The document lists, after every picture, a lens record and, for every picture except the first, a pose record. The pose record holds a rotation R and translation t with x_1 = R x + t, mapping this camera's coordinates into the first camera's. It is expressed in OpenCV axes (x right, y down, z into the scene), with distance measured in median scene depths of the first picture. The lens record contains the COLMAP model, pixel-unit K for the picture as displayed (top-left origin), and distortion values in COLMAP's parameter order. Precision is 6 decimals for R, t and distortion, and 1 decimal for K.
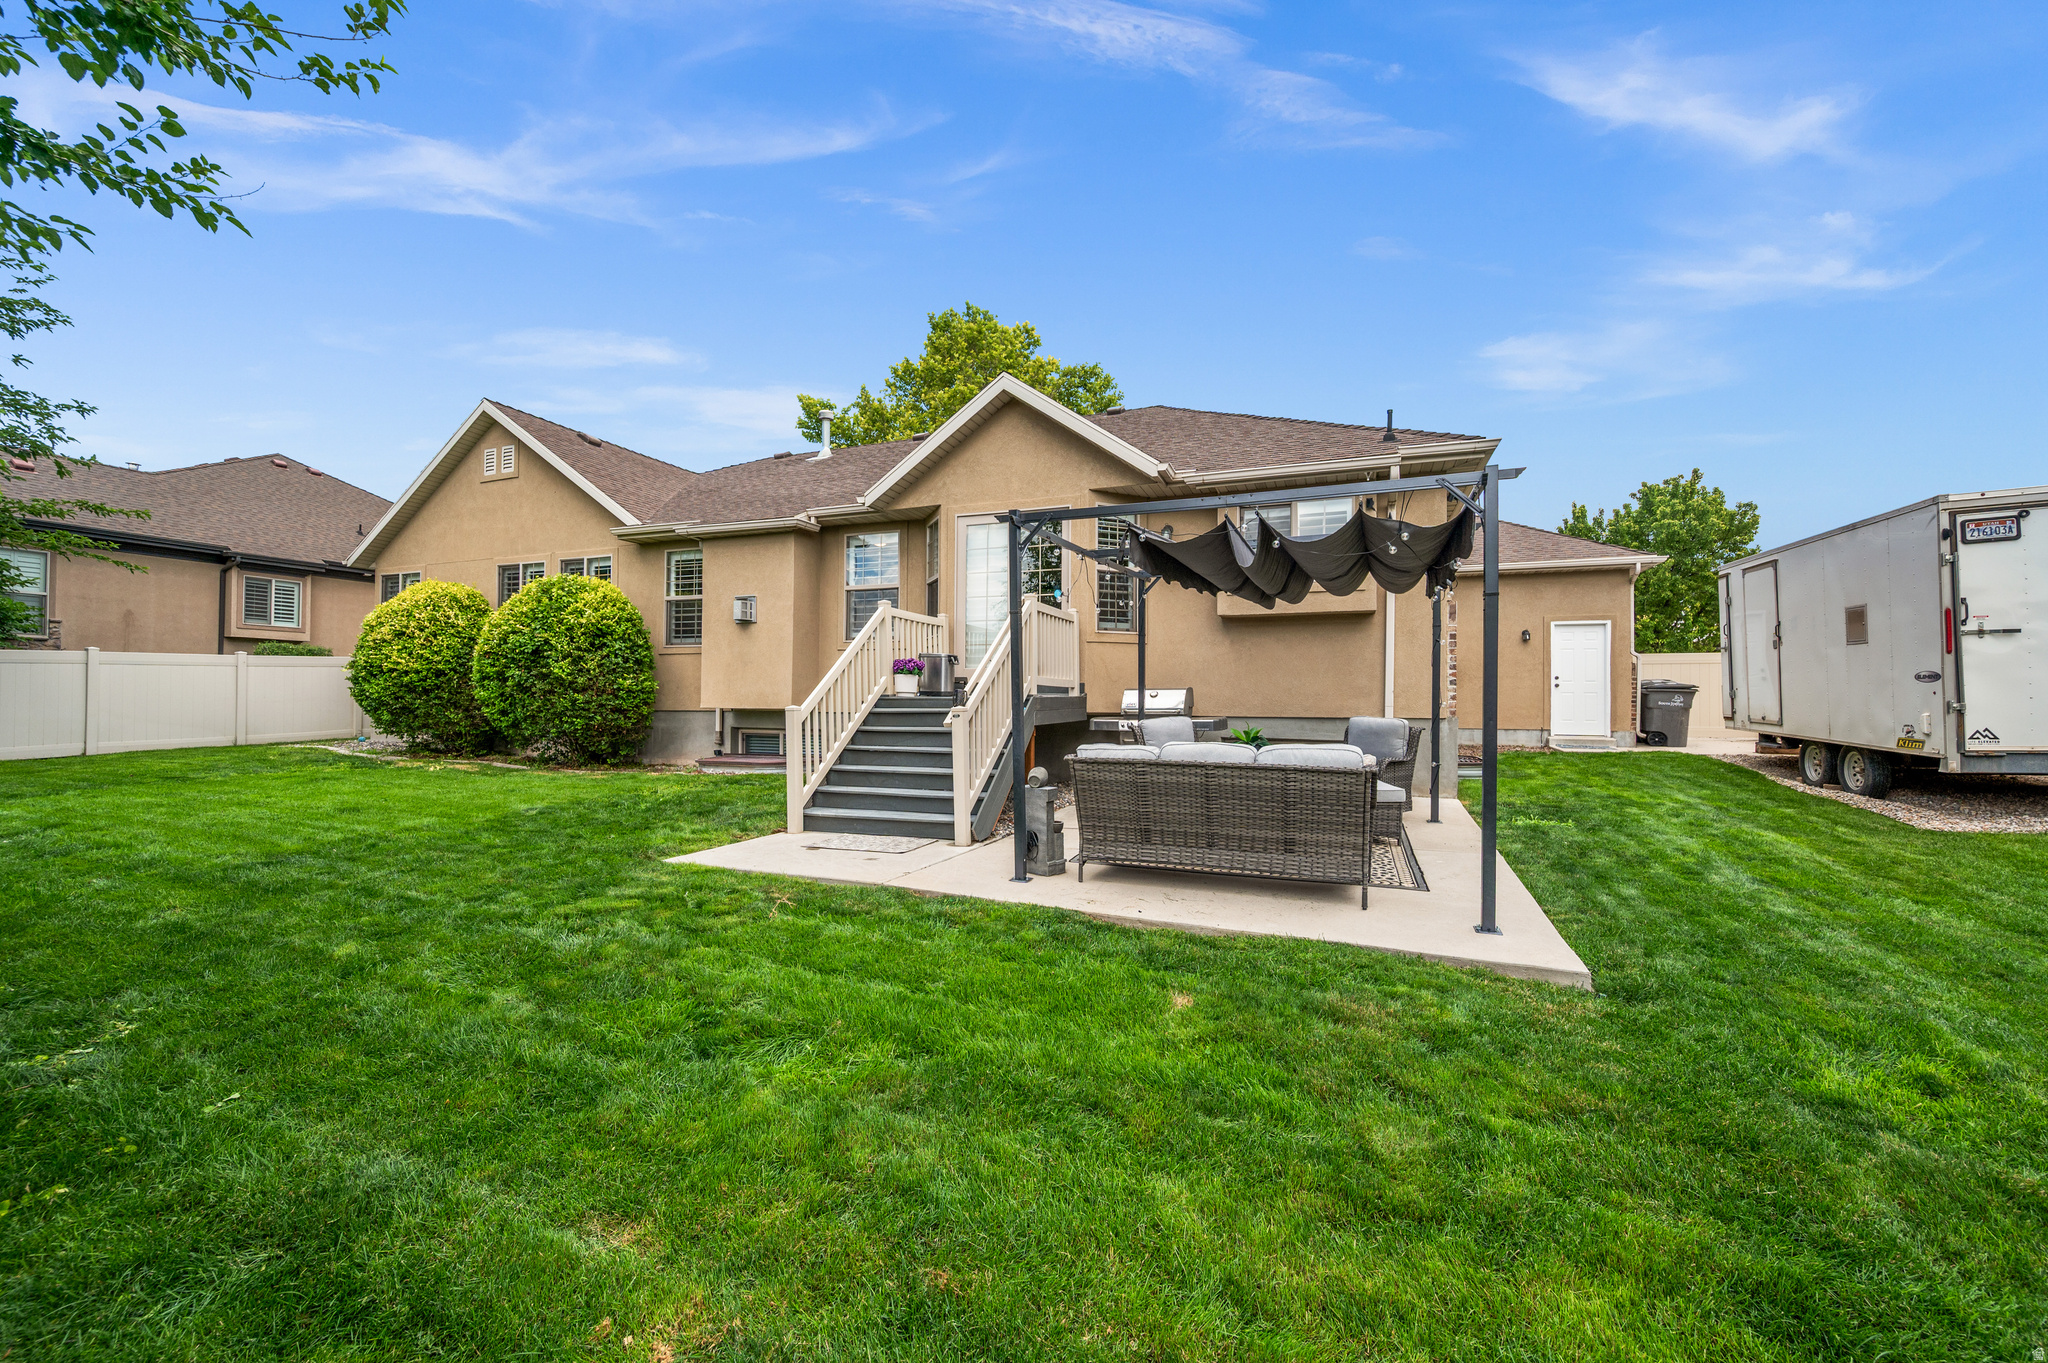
lens RADIAL K [[817.7, 0, 1023.9], [0, 817.7, 686.8], [0, 0, 1]] dist [-0.001499, 0.000930]
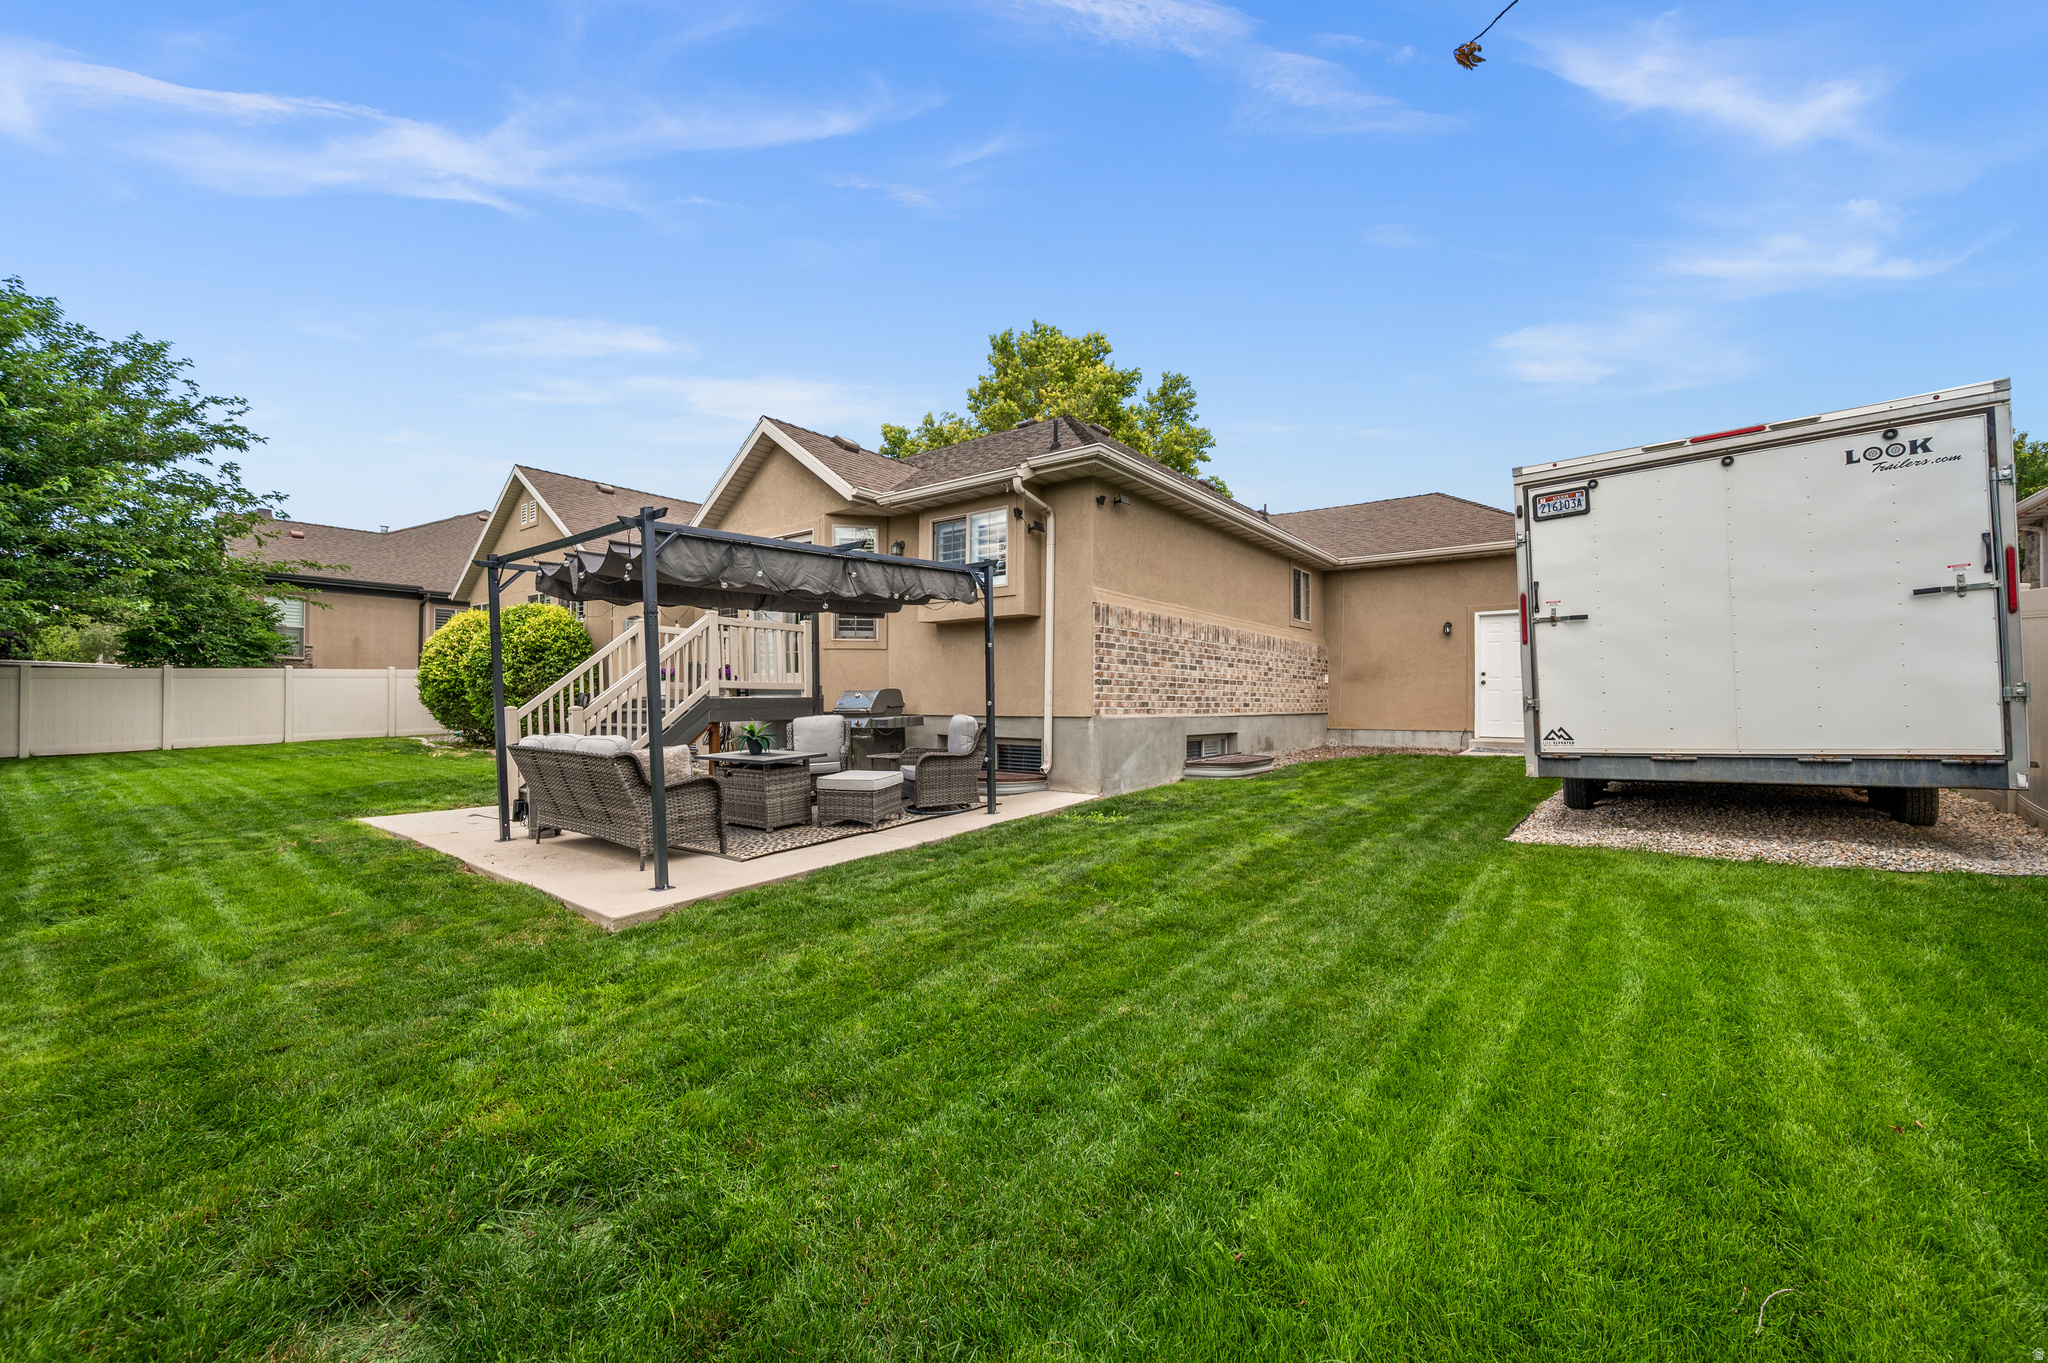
lens RADIAL K [[817.7, 0, 1012.7], [0, 817.7, 674.7], [0, 0, 1]] dist [-0.001499, 0.000930]
pose [[0.962937, -0.012865, -0.269418, 0.459463], [0.008039, 0.999787, -0.019011, 0.002969], [0.269605, 0.016140, 0.962836, -0.007465]]
